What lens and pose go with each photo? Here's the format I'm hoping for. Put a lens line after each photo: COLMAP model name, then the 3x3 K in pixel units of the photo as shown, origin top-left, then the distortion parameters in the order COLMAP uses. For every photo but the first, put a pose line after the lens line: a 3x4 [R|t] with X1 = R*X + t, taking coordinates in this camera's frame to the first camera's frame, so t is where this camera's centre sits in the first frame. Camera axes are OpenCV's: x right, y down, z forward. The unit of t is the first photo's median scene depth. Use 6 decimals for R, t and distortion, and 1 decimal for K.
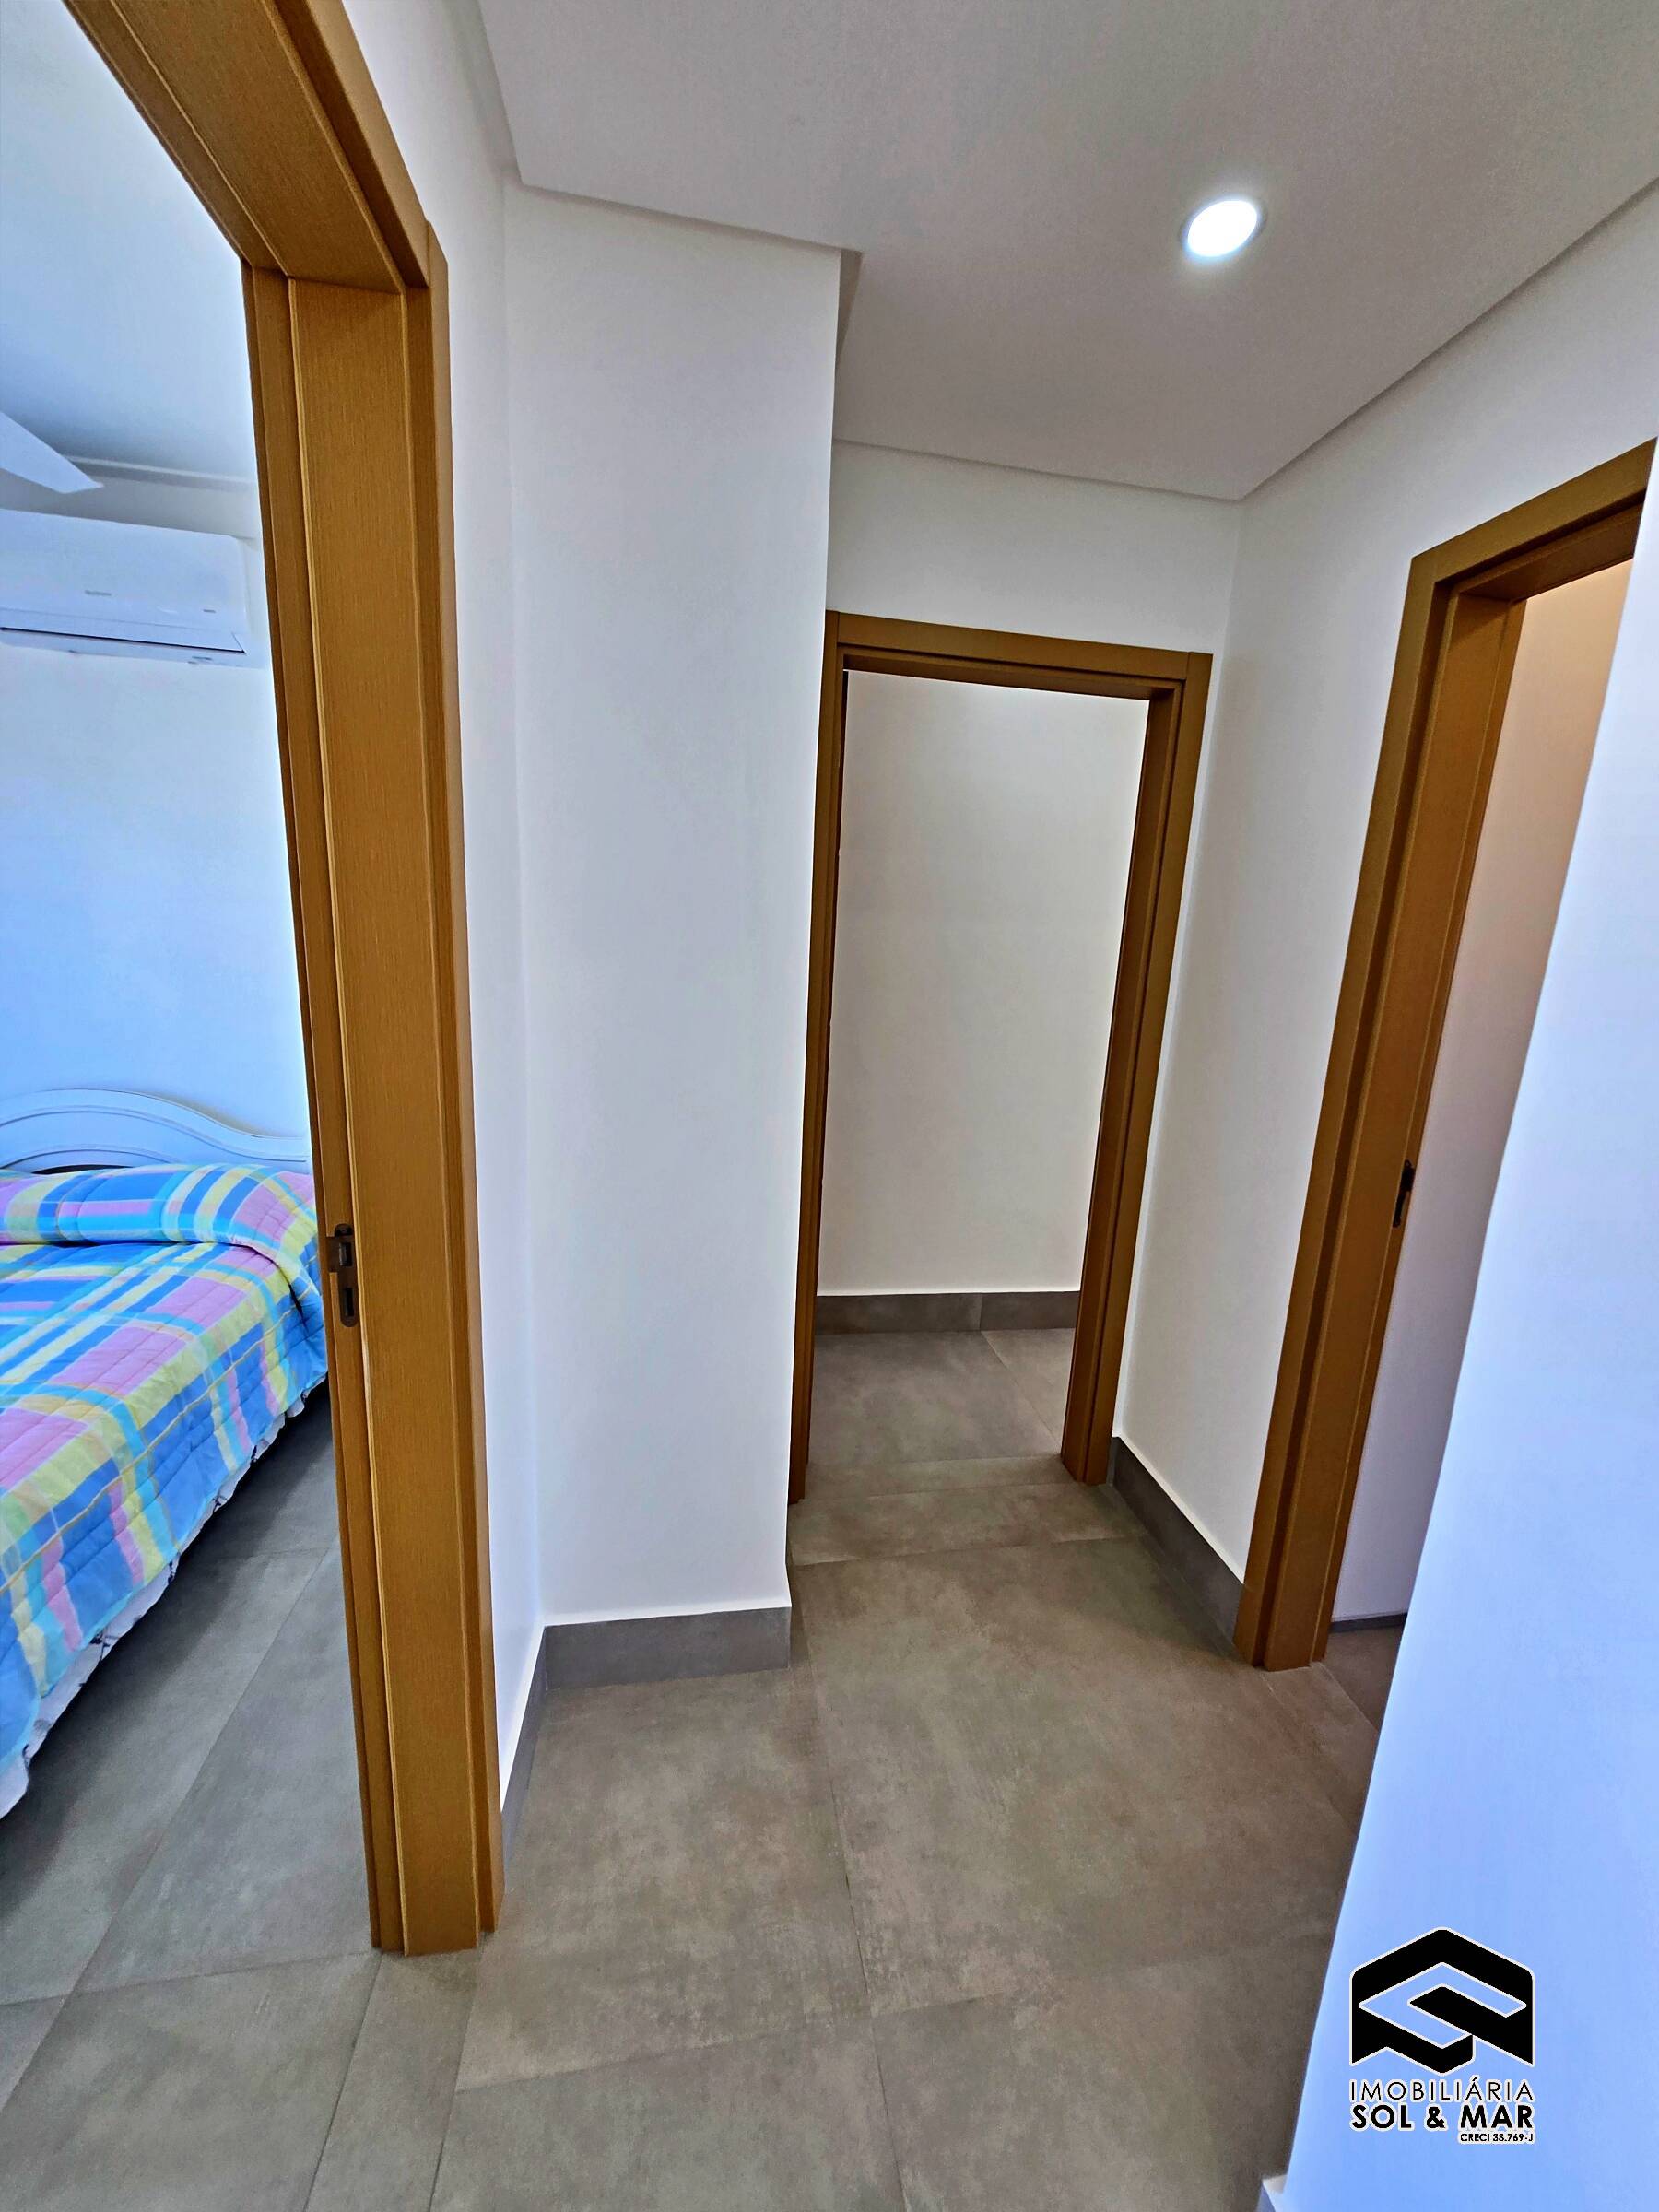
lens RADIAL K [[873.5, 0, 829.4], [0, 873.5, 1103.7], [0, 0, 1]] dist [0.001856, -0.001556]
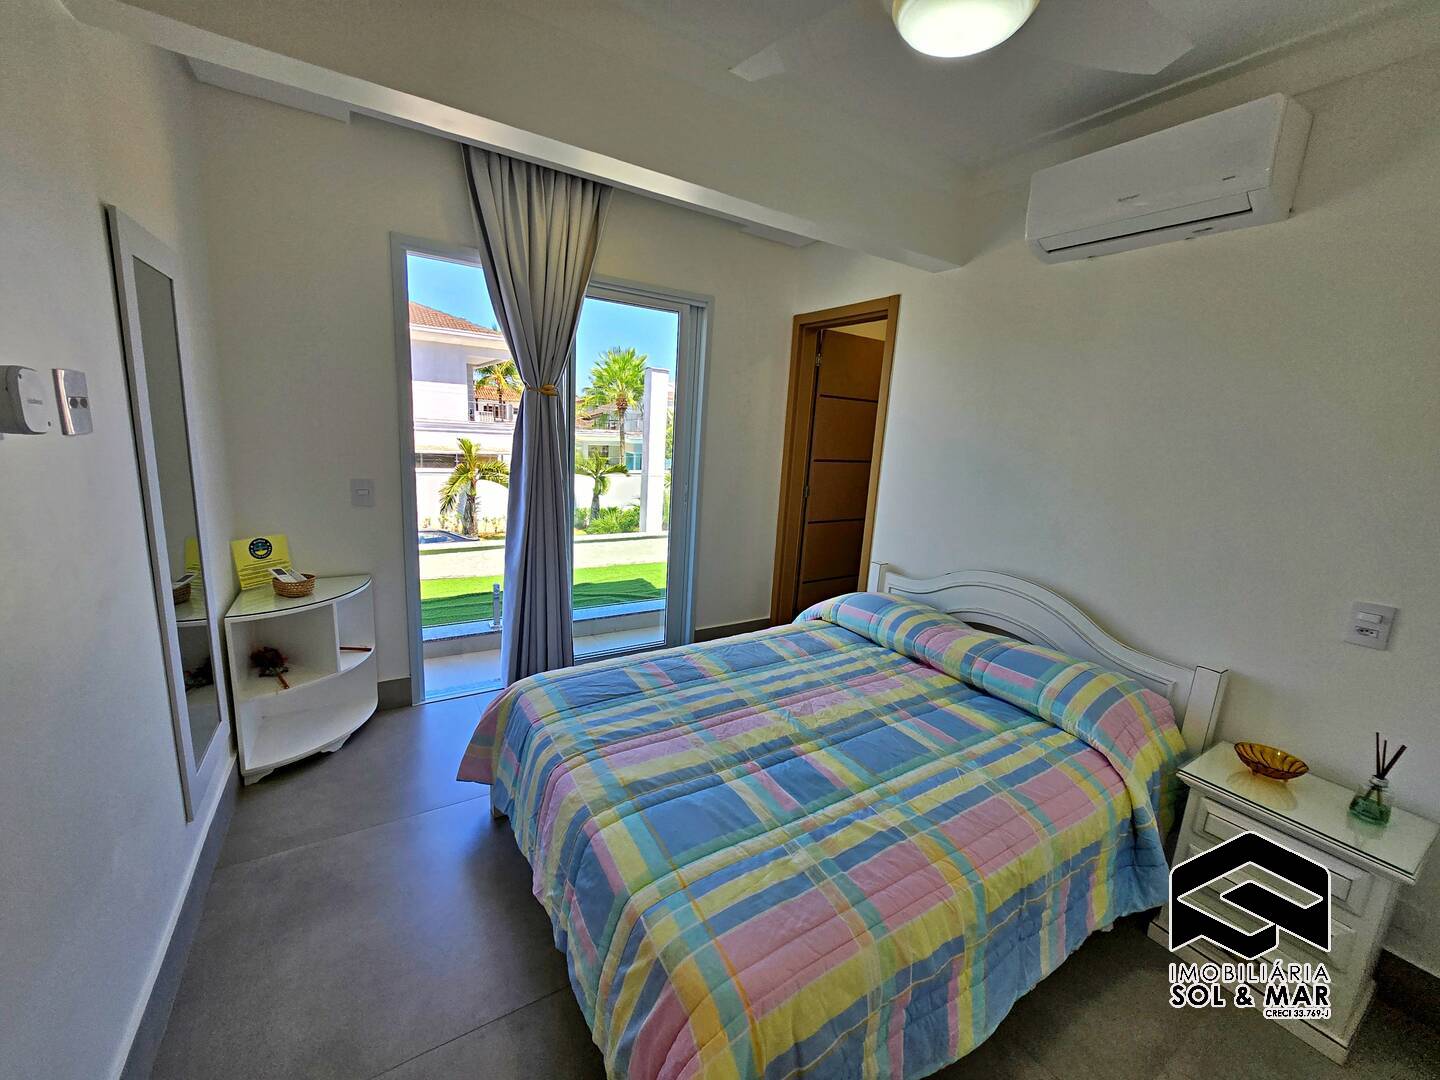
lens RADIAL K [[568.7, 0, 721.3], [0, 568.7, 533.0], [0, 0, 1]] dist [0.001856, -0.001556]
pose [[0.391596, 0.162482, -0.905678, -0.277166], [-0.230925, 0.970138, 0.074199, -0.050476], [0.890689, 0.180088, 0.417423, 0.251805]]
